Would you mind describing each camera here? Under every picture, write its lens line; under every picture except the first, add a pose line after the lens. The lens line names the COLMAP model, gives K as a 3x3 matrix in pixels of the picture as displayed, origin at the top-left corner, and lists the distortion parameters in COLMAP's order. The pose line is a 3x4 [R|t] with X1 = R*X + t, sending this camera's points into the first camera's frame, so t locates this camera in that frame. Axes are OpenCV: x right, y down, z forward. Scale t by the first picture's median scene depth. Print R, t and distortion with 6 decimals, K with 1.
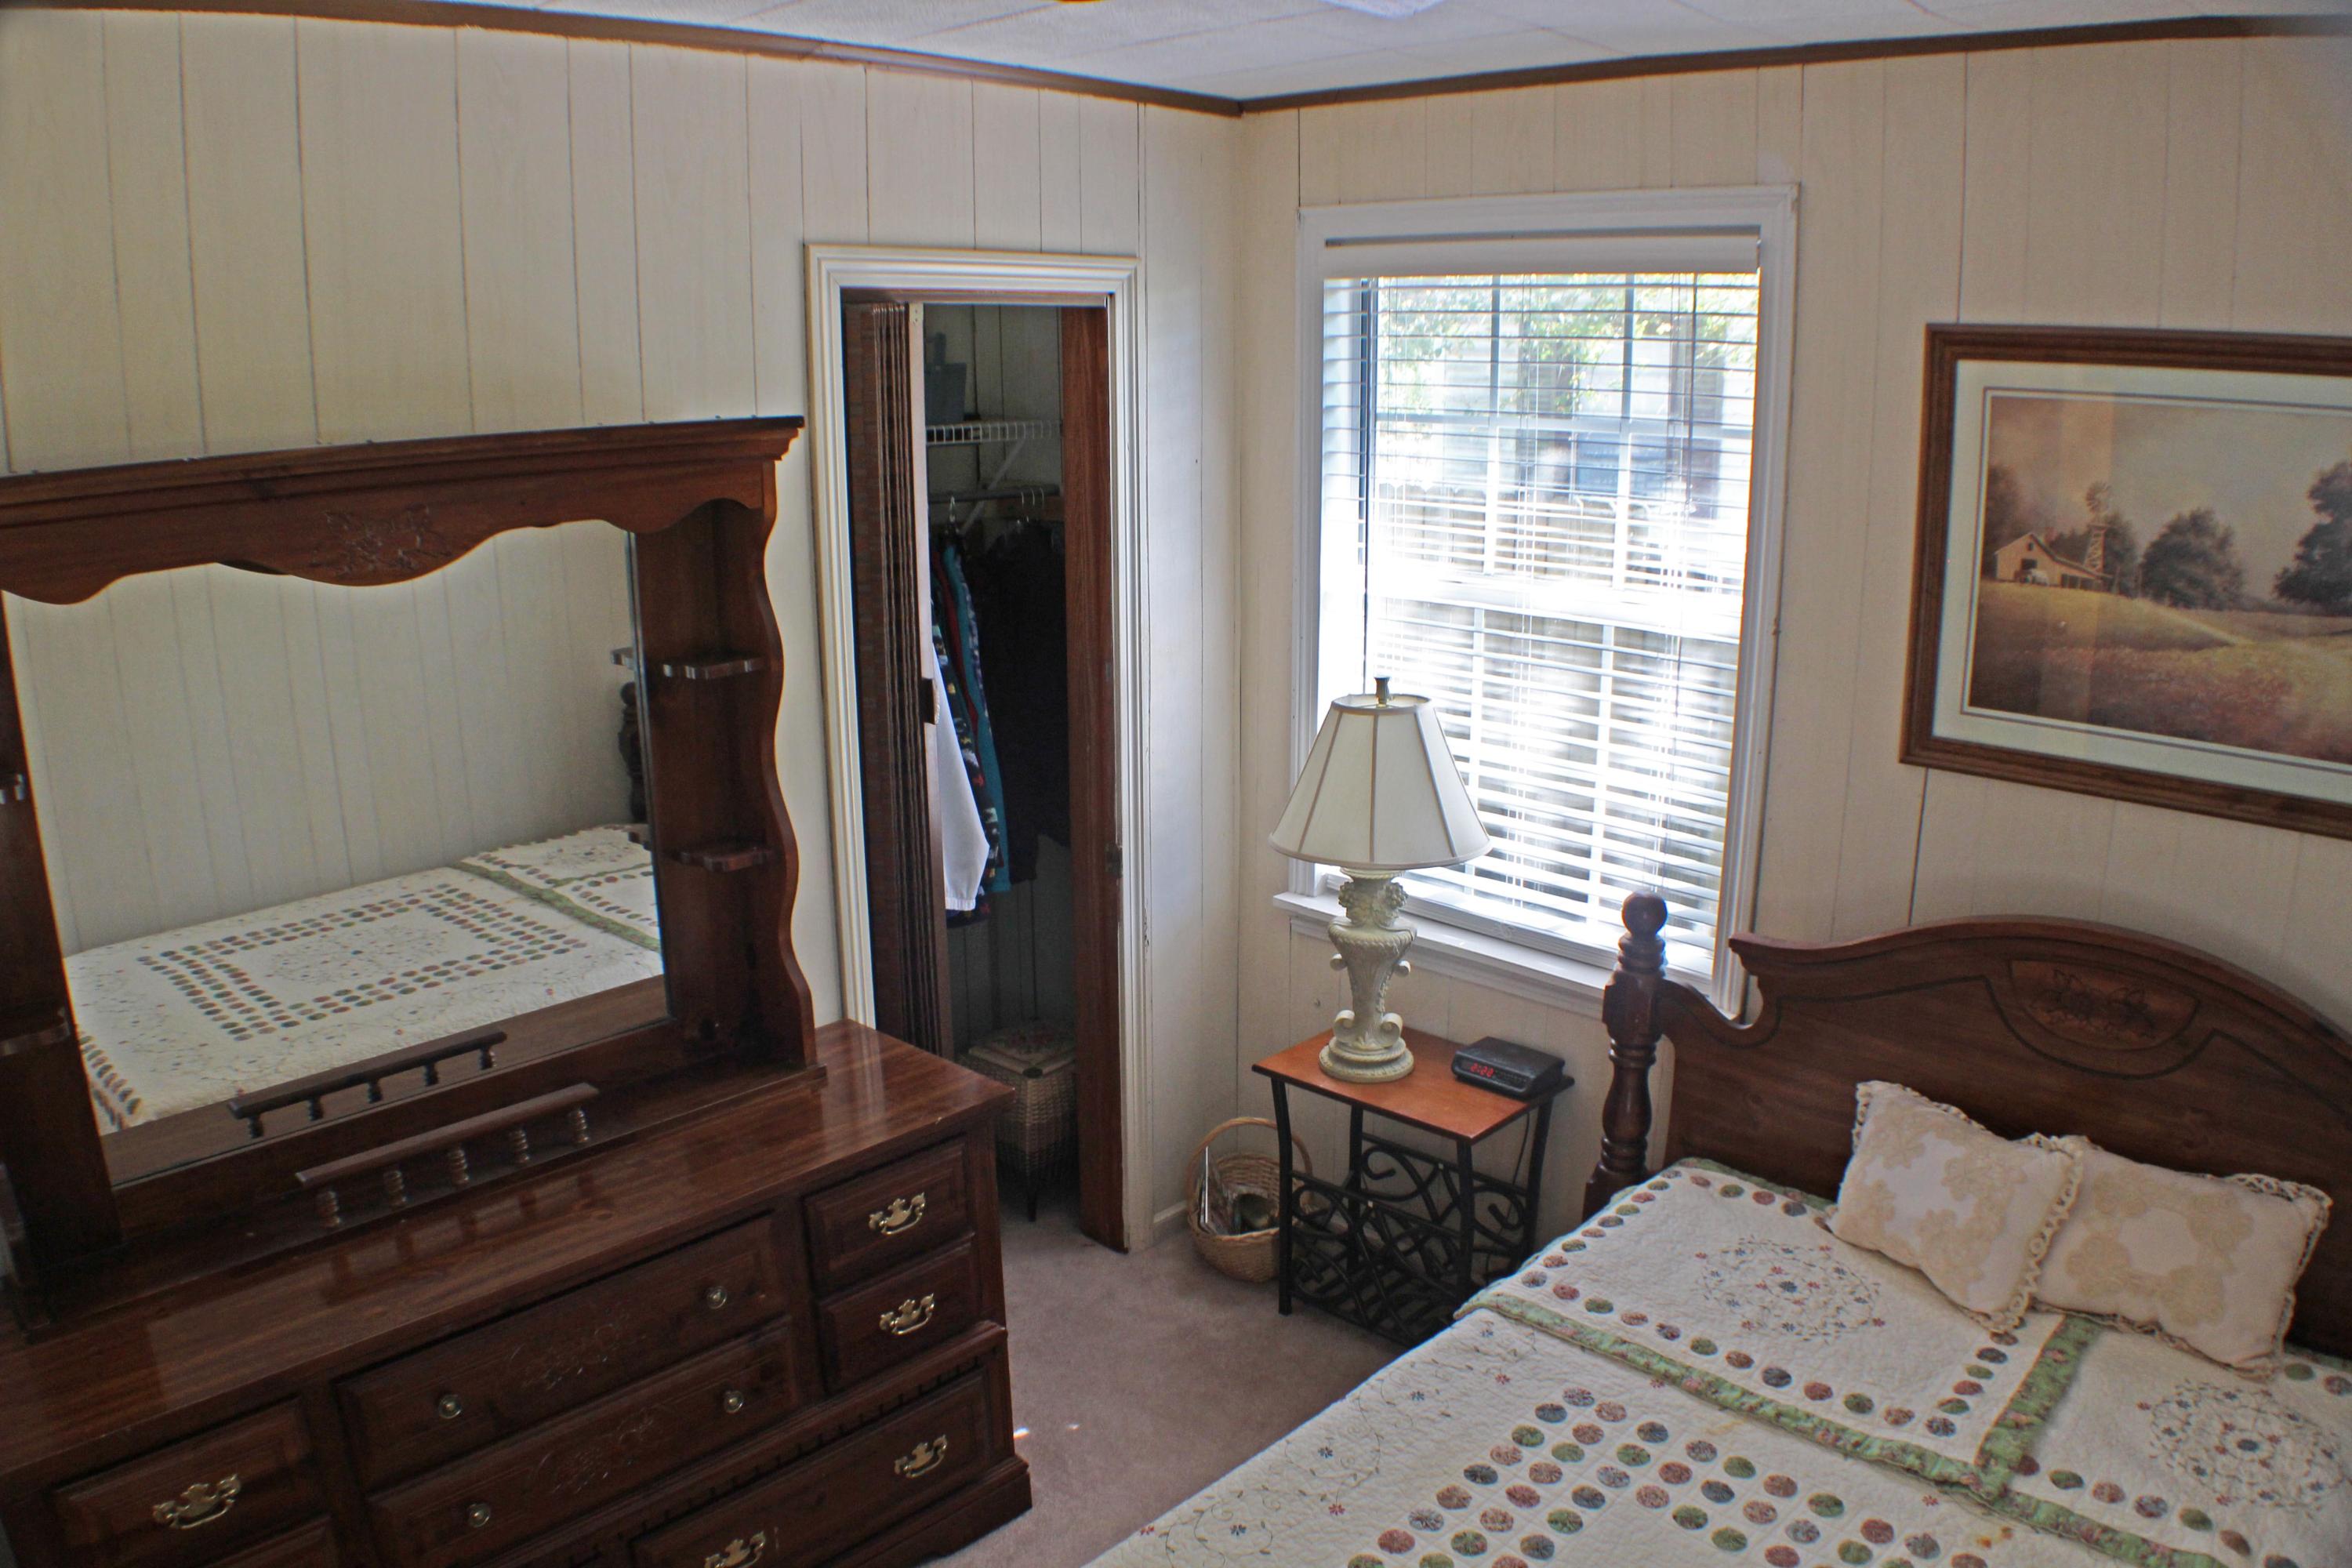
lens RADIAL K [[1681.1, 0, 1176.0], [0, 1681.1, 784.0], [0, 0, 1]] dist [-0.194379, 0.046784]
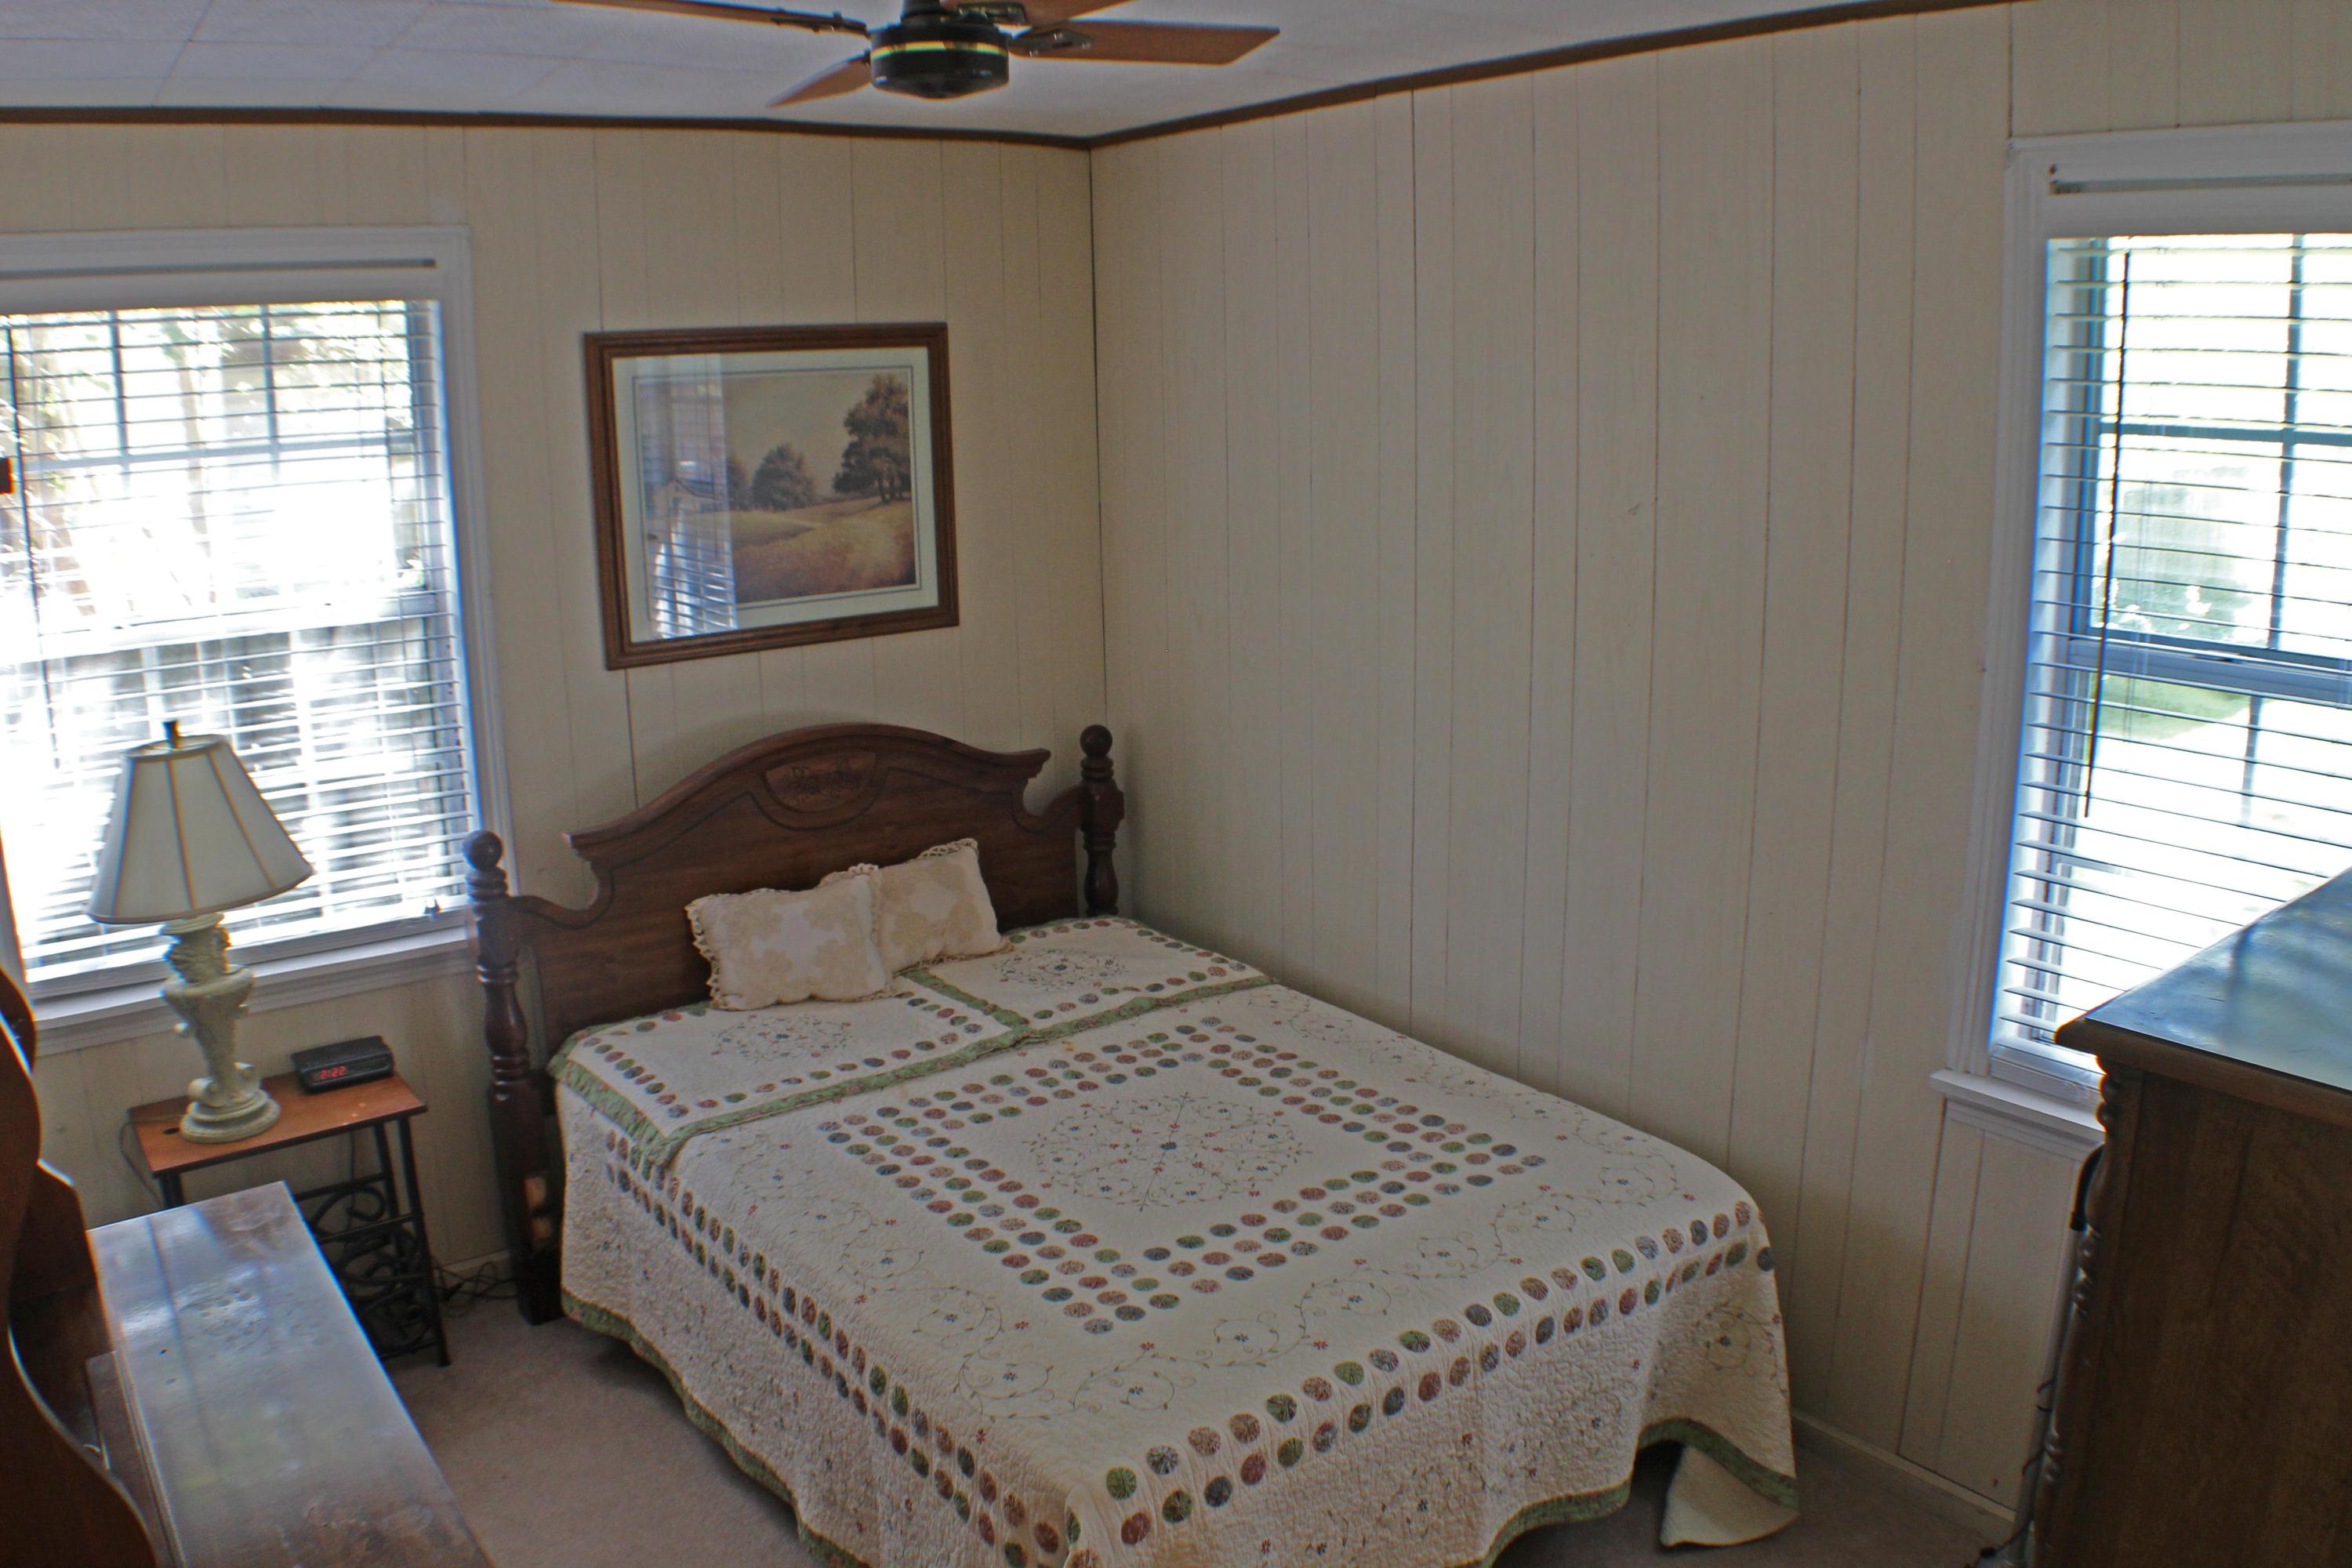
lens RADIAL K [[1790.8, 0, 1176.0], [0, 1790.8, 784.0], [0, 0, 1]] dist [-0.214105, 0.072061]
pose [[0.152574, -0.220244, 0.963438, -0.999925], [0.261442, 0.949117, 0.175567, -0.063812], [-0.953084, 0.225097, 0.202392, 0.361230]]
